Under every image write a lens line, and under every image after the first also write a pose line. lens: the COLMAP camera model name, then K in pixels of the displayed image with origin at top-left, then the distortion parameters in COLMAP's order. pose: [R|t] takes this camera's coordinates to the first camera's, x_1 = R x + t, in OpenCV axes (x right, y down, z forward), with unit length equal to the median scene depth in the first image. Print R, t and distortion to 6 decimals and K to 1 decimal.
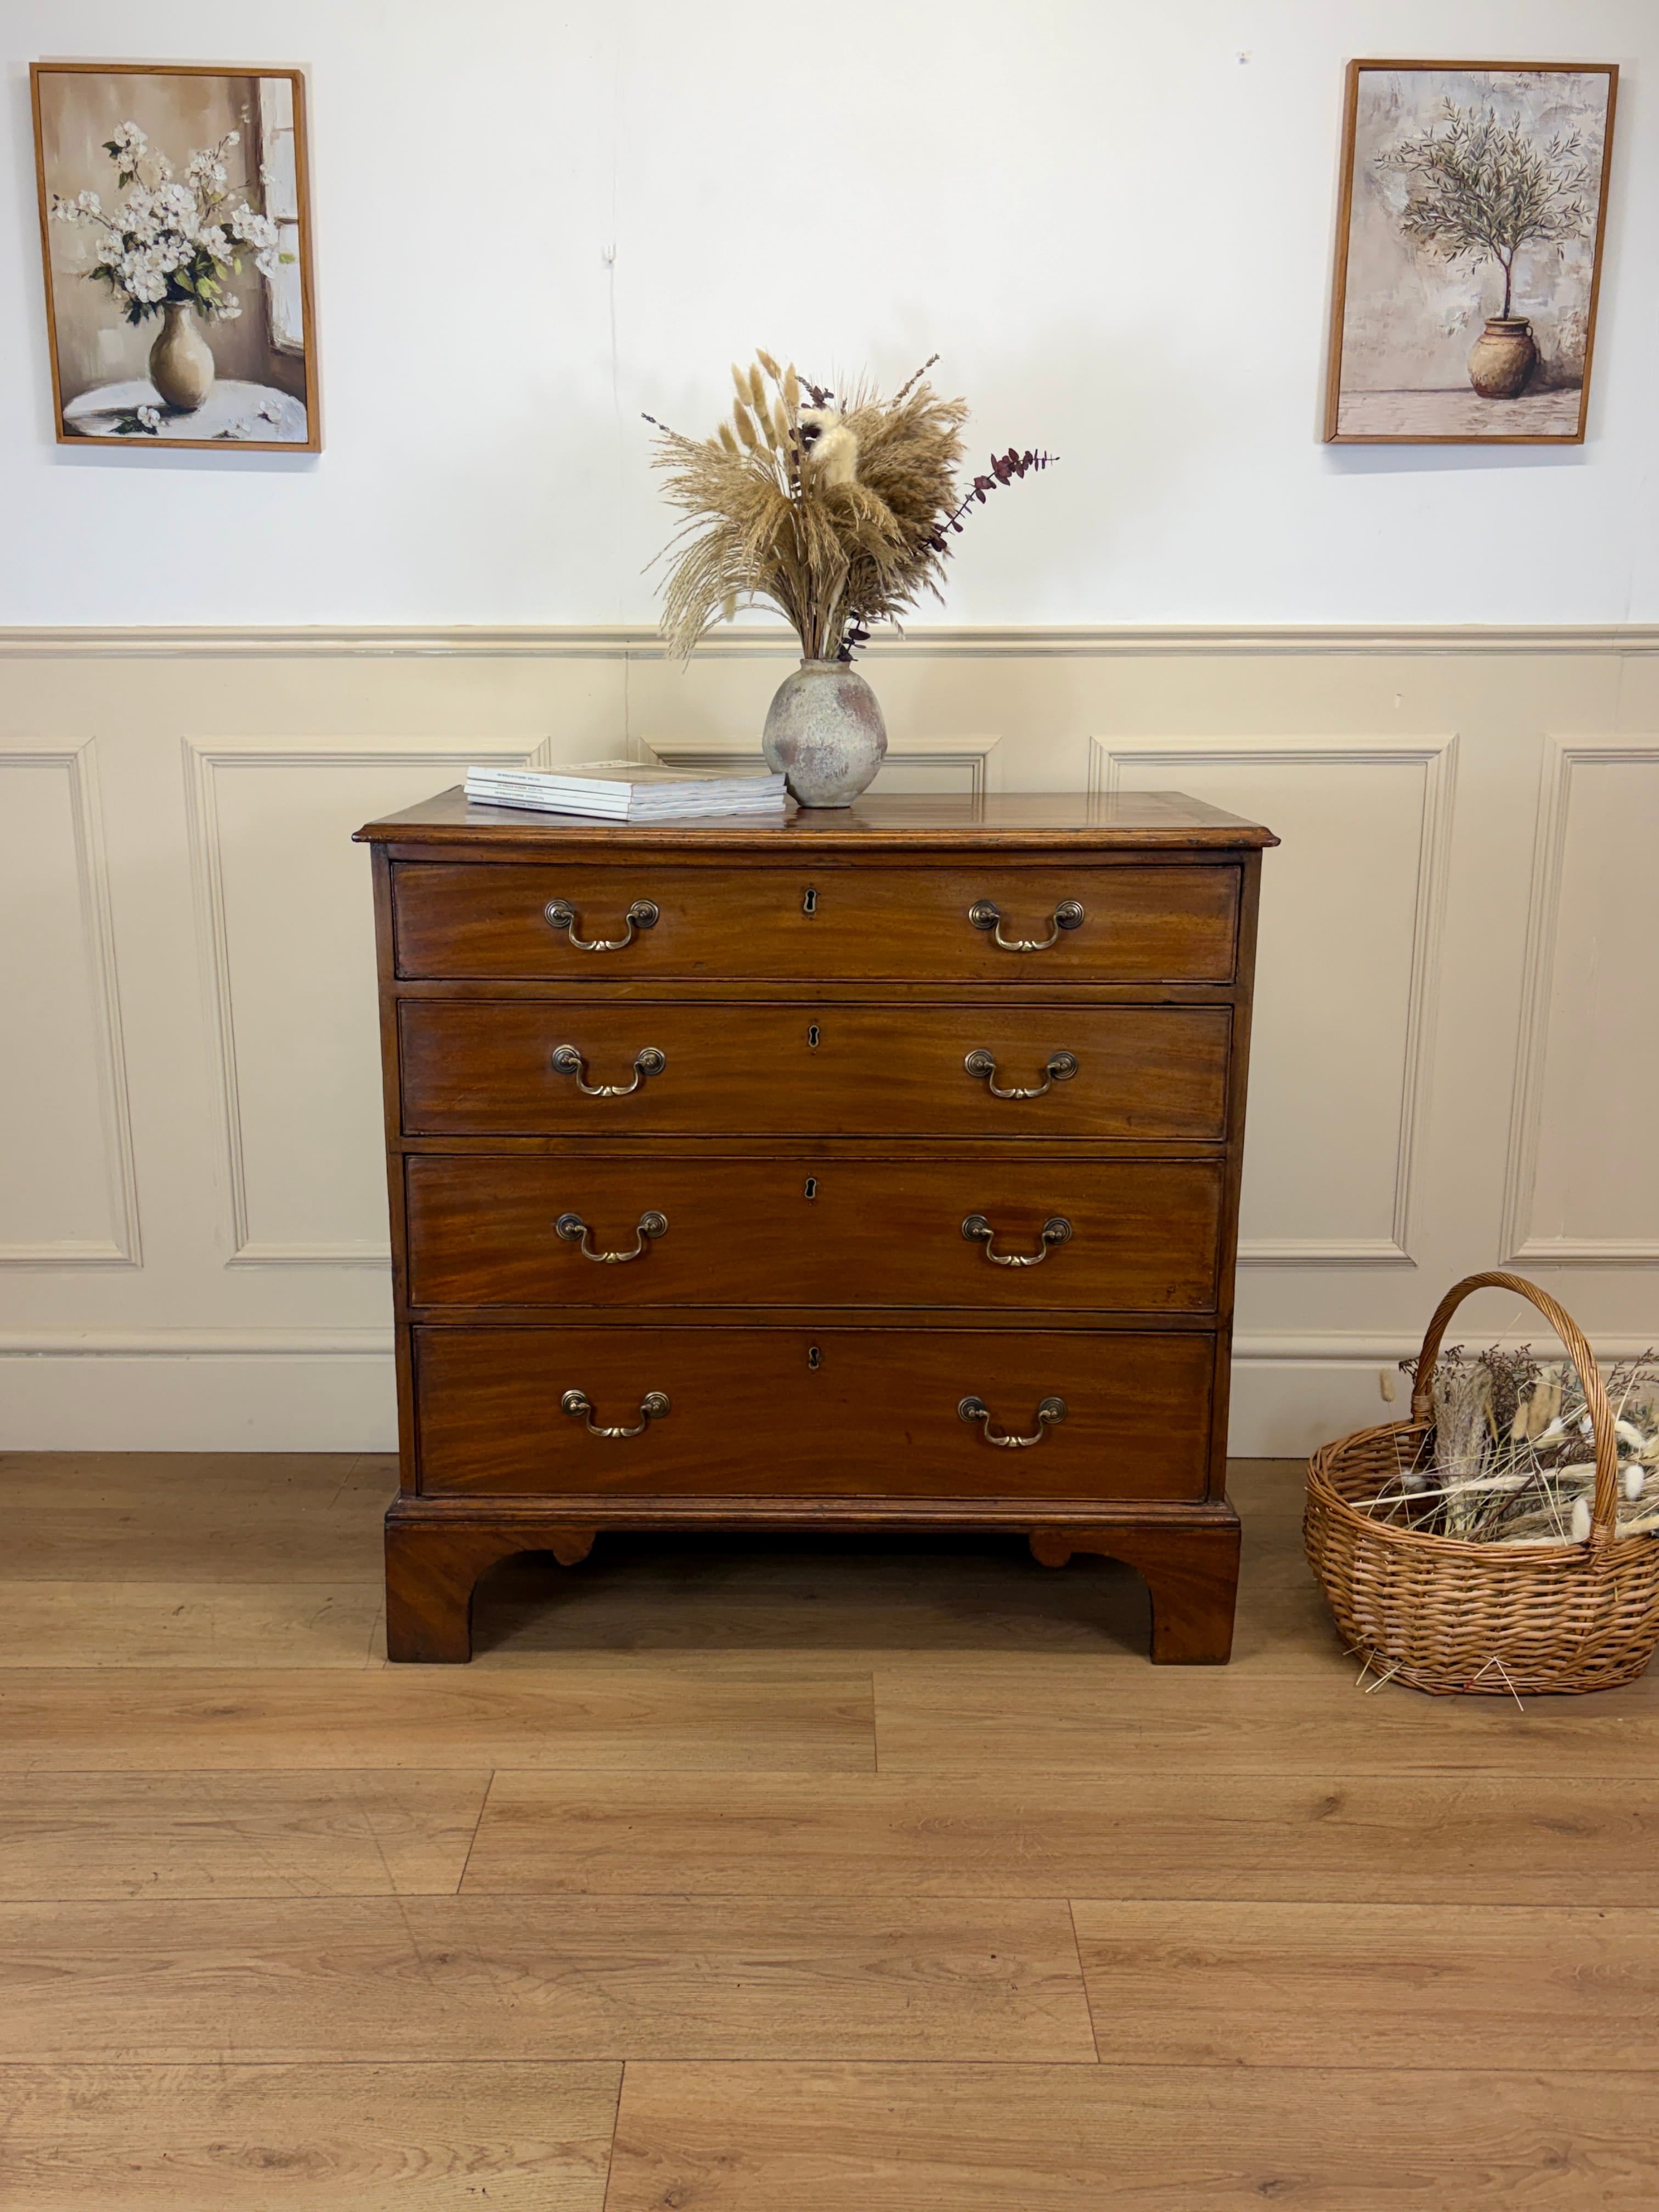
lens RADIAL K [[1913.3, 0, 816.0], [0, 1913.3, 1142.4], [0, 0, 1]] dist [0.050622, -0.063428]
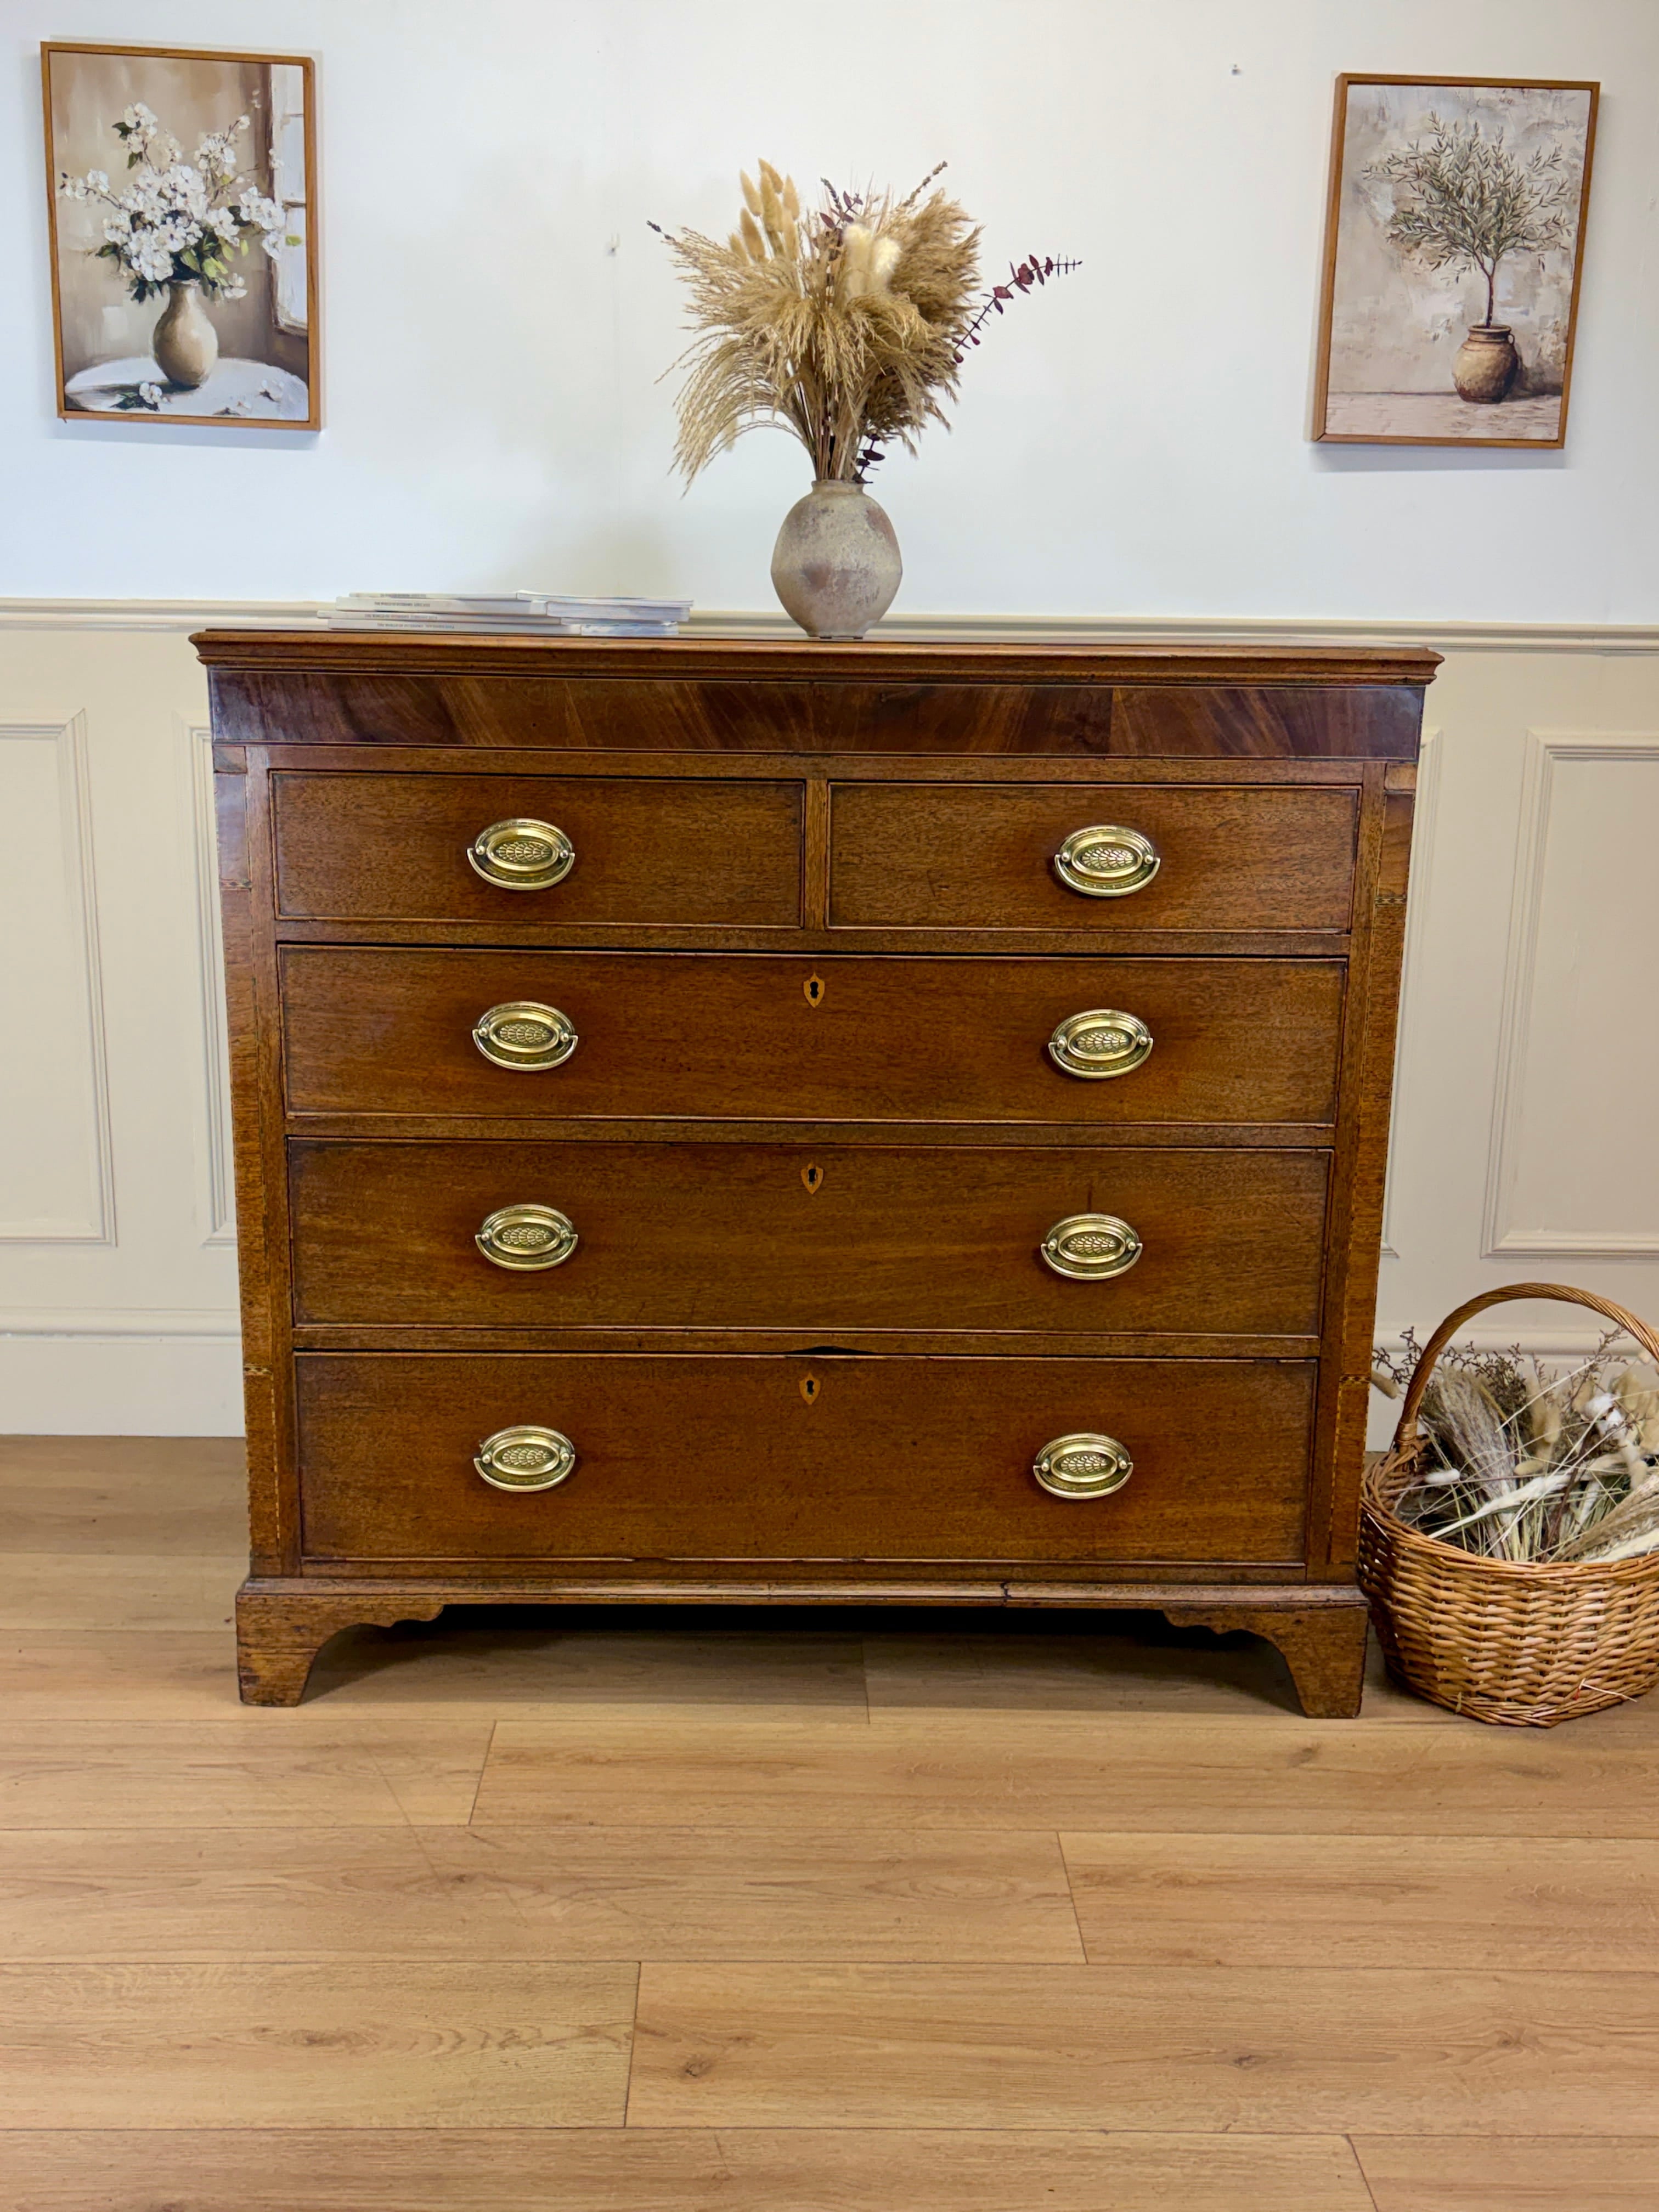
lens RADIAL K [[2154.1, 0, 807.4], [0, 2154.1, 1143.7], [0, 0, 1]] dist [0.014673, 0.000000]
pose [[0.999597, 0.011428, 0.025991, -0.029504], [-0.010977, 0.999788, -0.017417, 0.031779], [-0.026185, 0.017125, 0.999510, -0.131361]]
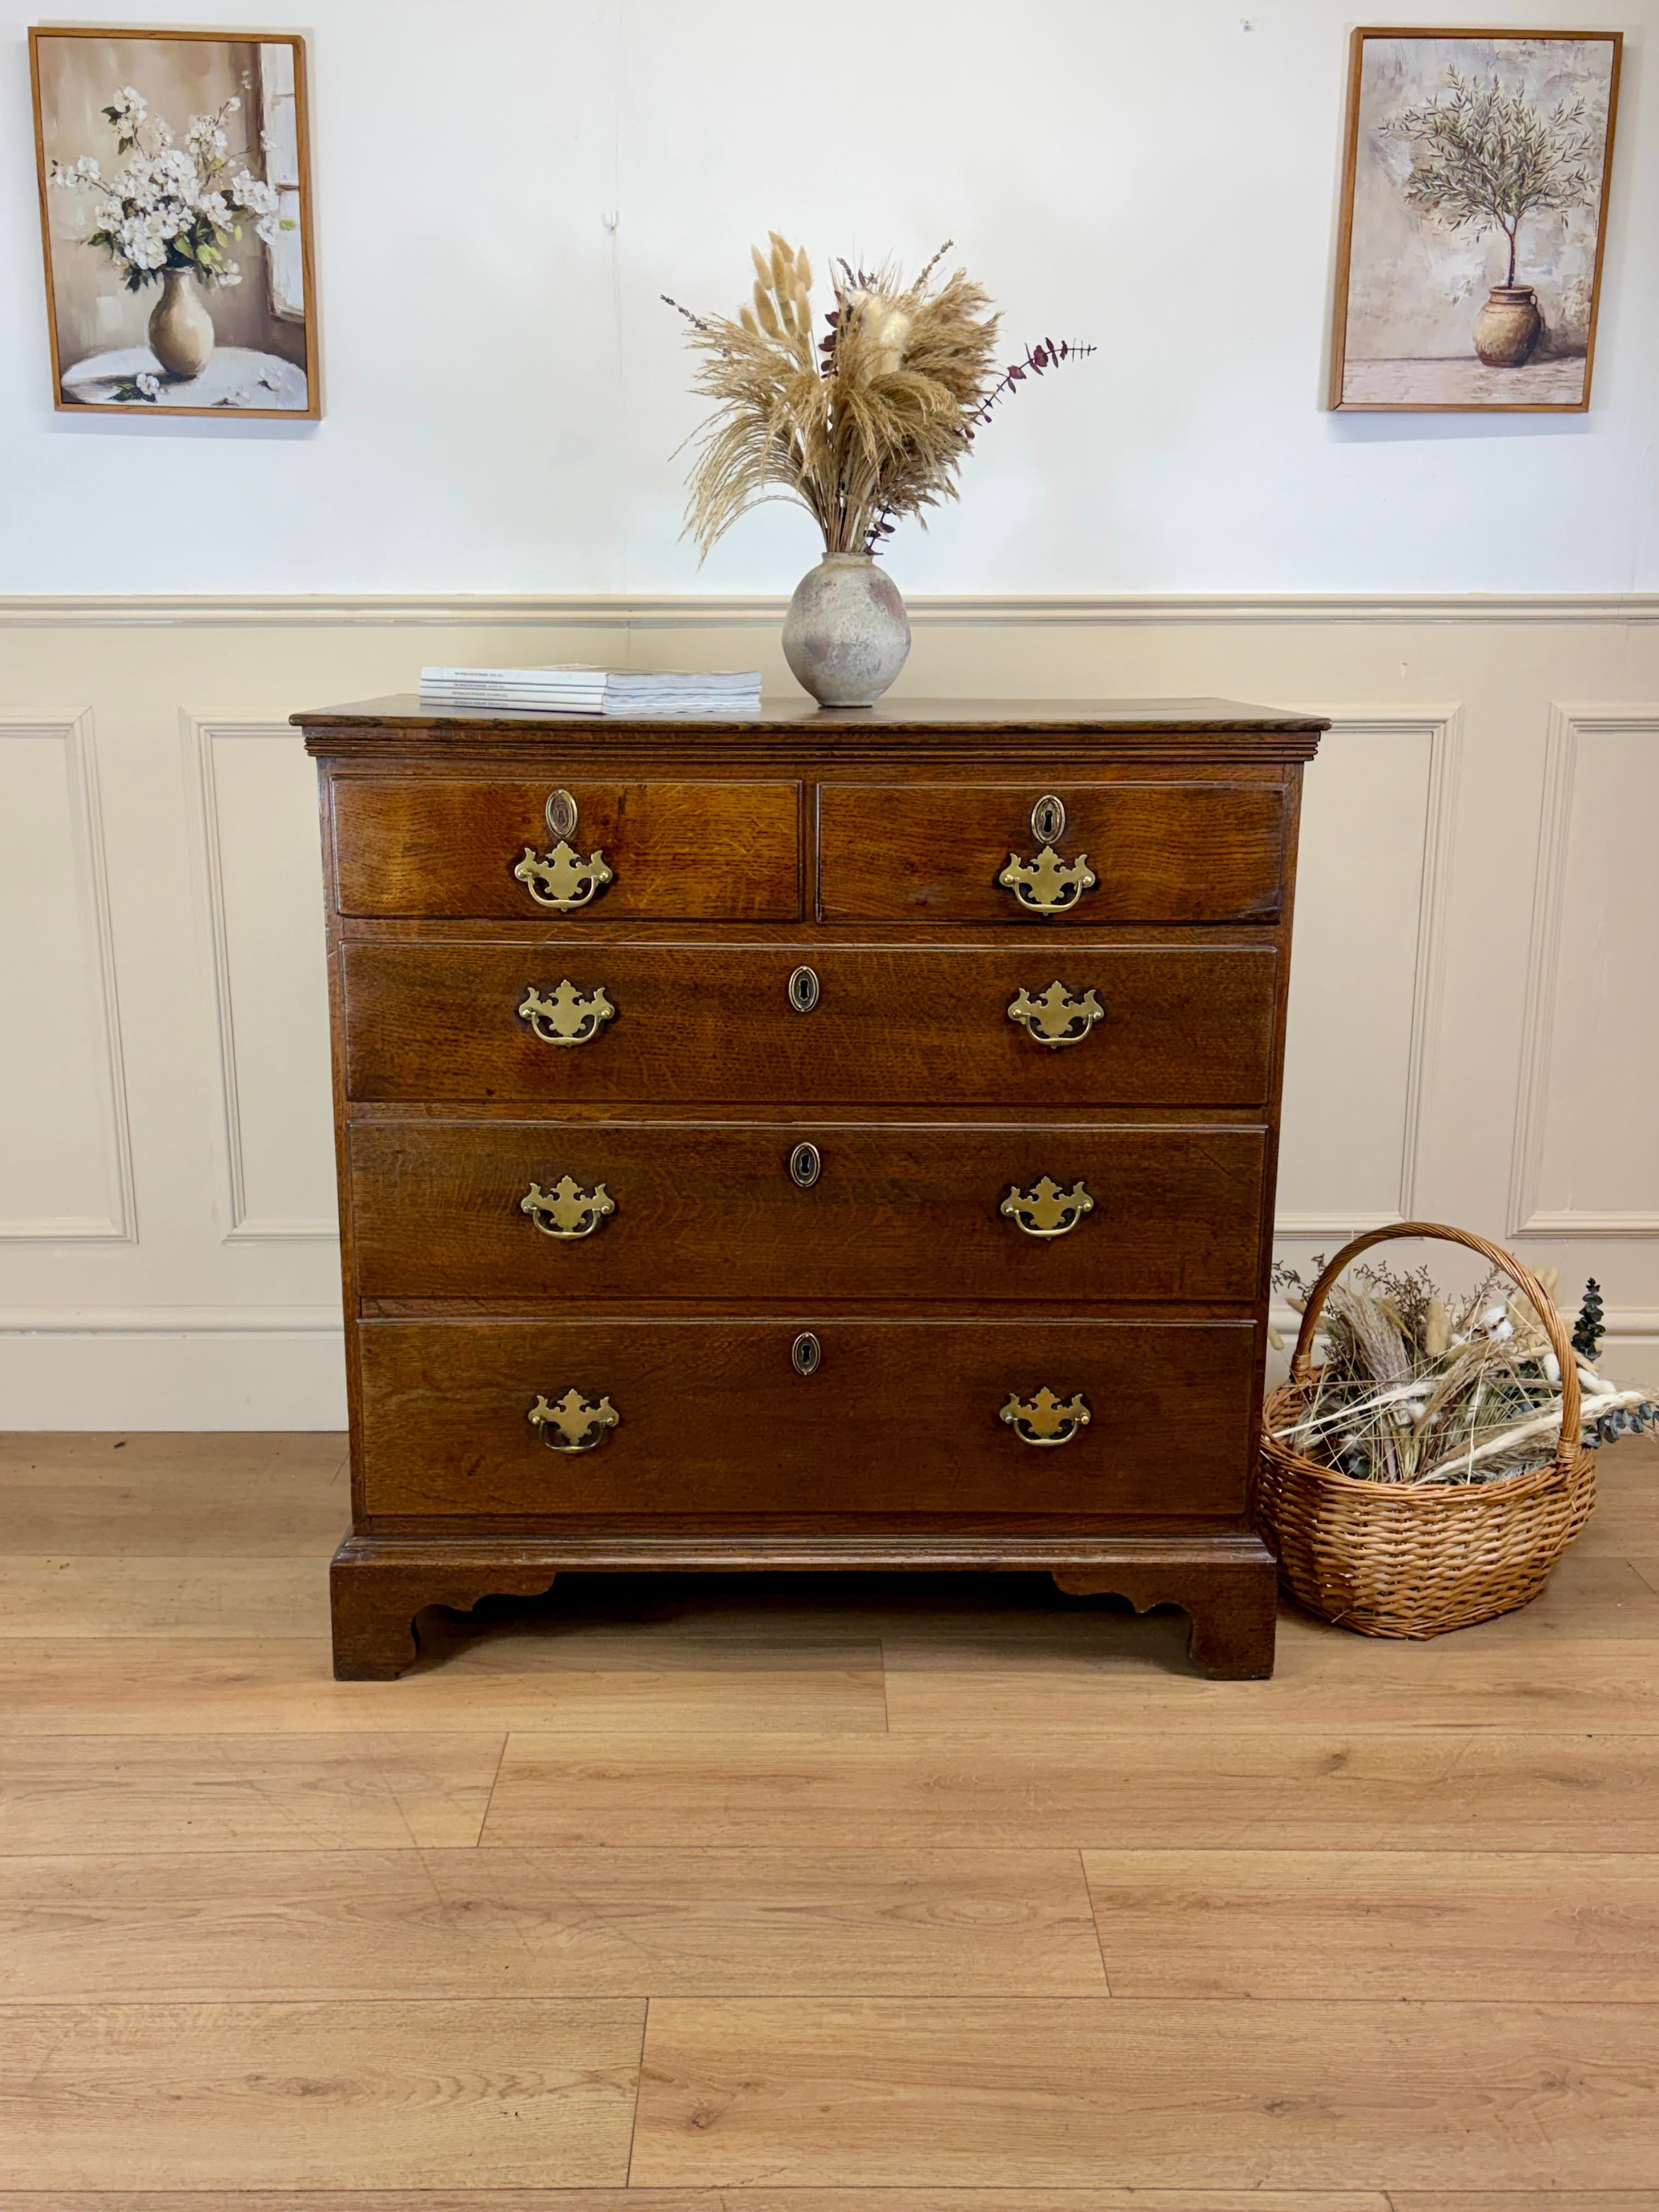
lens RADIAL K [[2046.5, 0, 811.9], [0, 2046.5, 1137.7], [0, 0, 1]] dist [0.018659, 0.000000]
pose [[0.999968, -0.002182, 0.007661, -0.013343], [0.002181, 0.999998, 0.000182, 0.012820], [-0.007661, -0.000165, 0.999971, -0.062231]]
